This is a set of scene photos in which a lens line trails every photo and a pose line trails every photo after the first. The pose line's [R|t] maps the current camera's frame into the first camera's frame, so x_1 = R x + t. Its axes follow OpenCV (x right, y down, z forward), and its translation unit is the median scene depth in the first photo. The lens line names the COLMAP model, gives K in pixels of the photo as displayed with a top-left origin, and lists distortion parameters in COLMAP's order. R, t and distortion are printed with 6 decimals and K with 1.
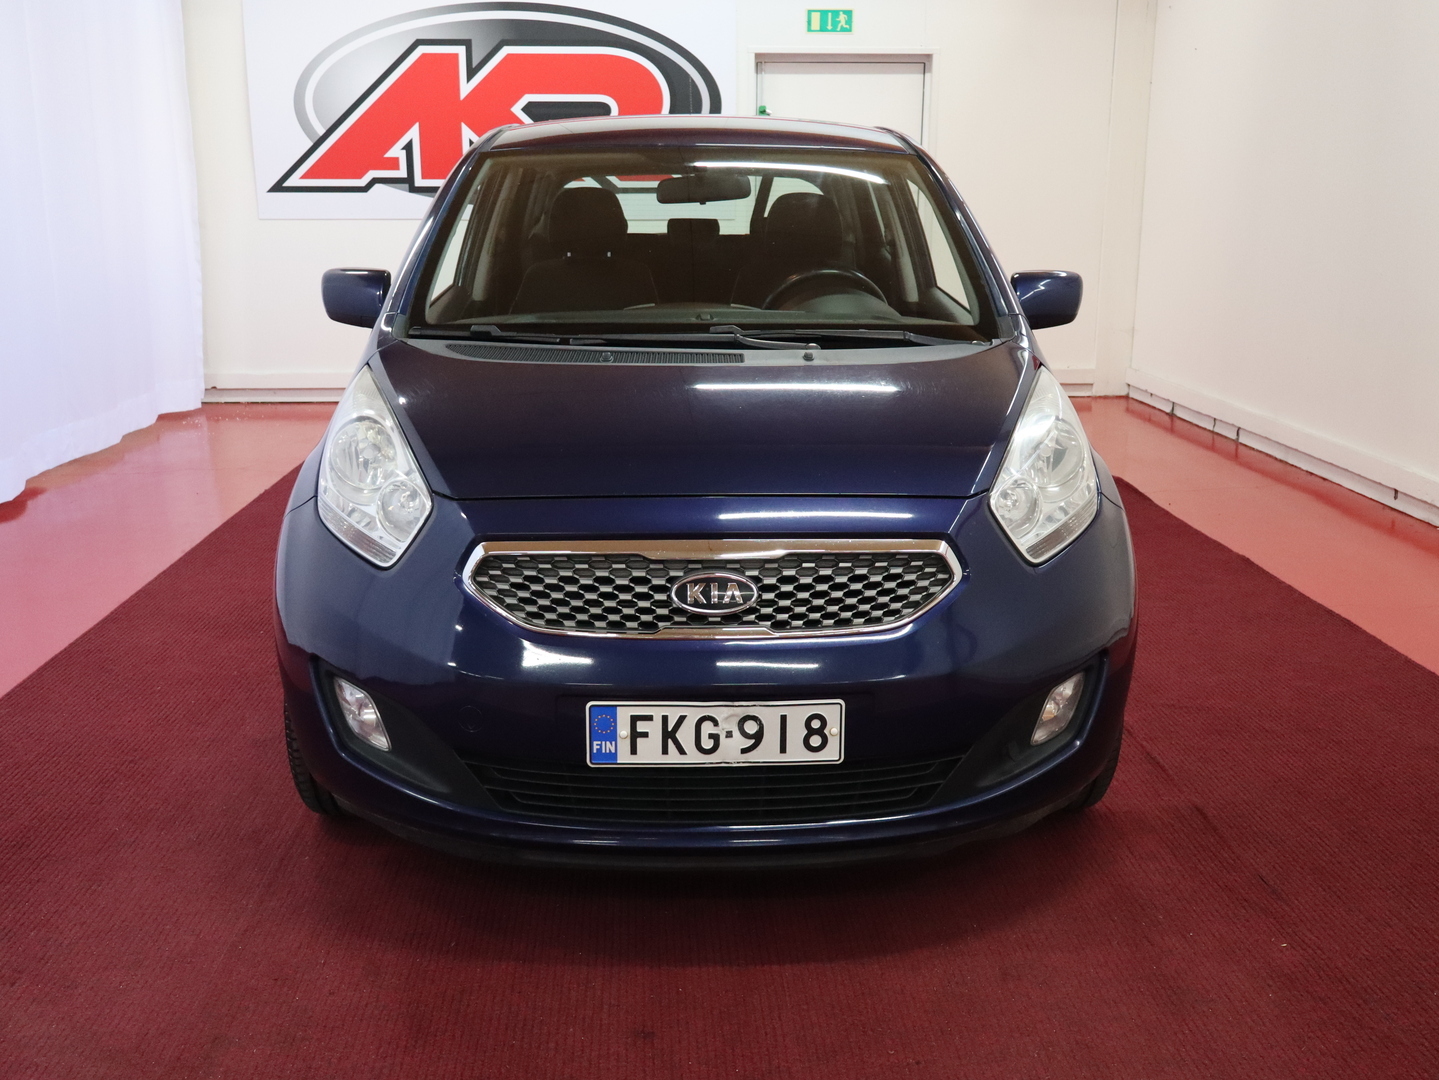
lens RADIAL K [[1430.8, 0, 722.1], [0, 1430.8, 540.4], [0, 0, 1]] dist [0.022337, 0.000000]
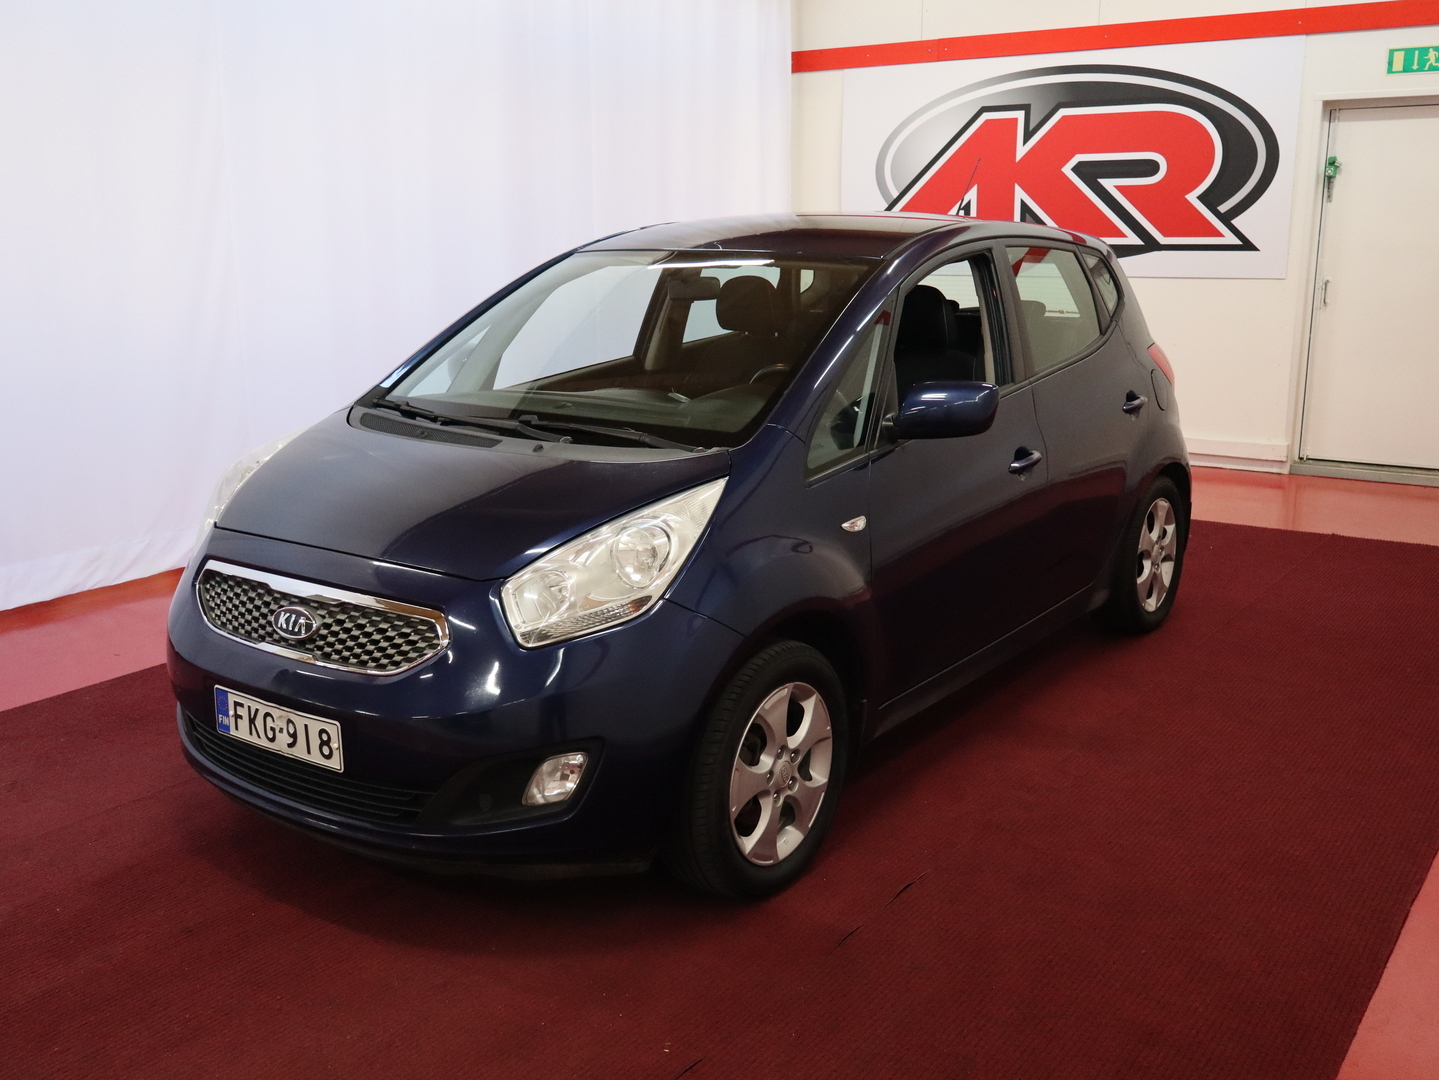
lens RADIAL K [[1430.8, 0, 722.4], [0, 1430.8, 543.4], [0, 0, 1]] dist [0.022337, 0.000000]
pose [[0.790086, 0.134118, -0.598144, 1.065370], [-0.140715, 0.989396, 0.035977, -0.135271], [0.596627, 0.055743, 0.800581, 0.176341]]
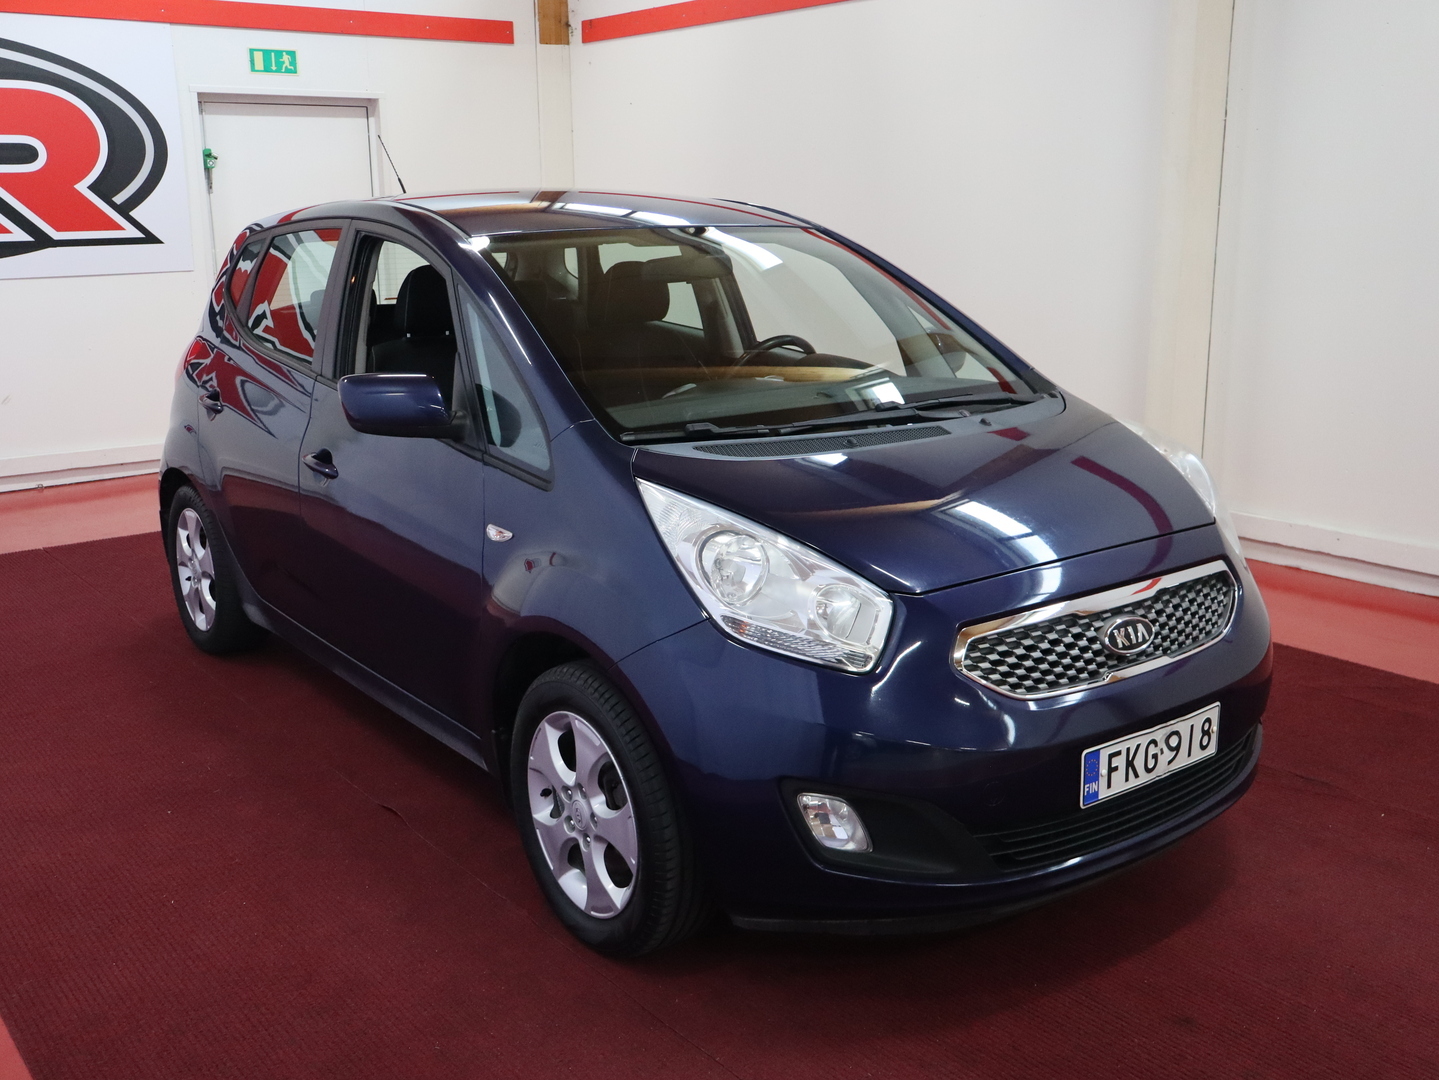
lens RADIAL K [[1430.8, 0, 723.9], [0, 1430.8, 536.6], [0, 0, 1]] dist [0.022337, 0.000000]
pose [[0.816555, -0.146894, 0.558265, -0.895921], [0.153978, 0.987468, 0.034609, -0.130231], [-0.556352, 0.057701, 0.828941, 0.214633]]
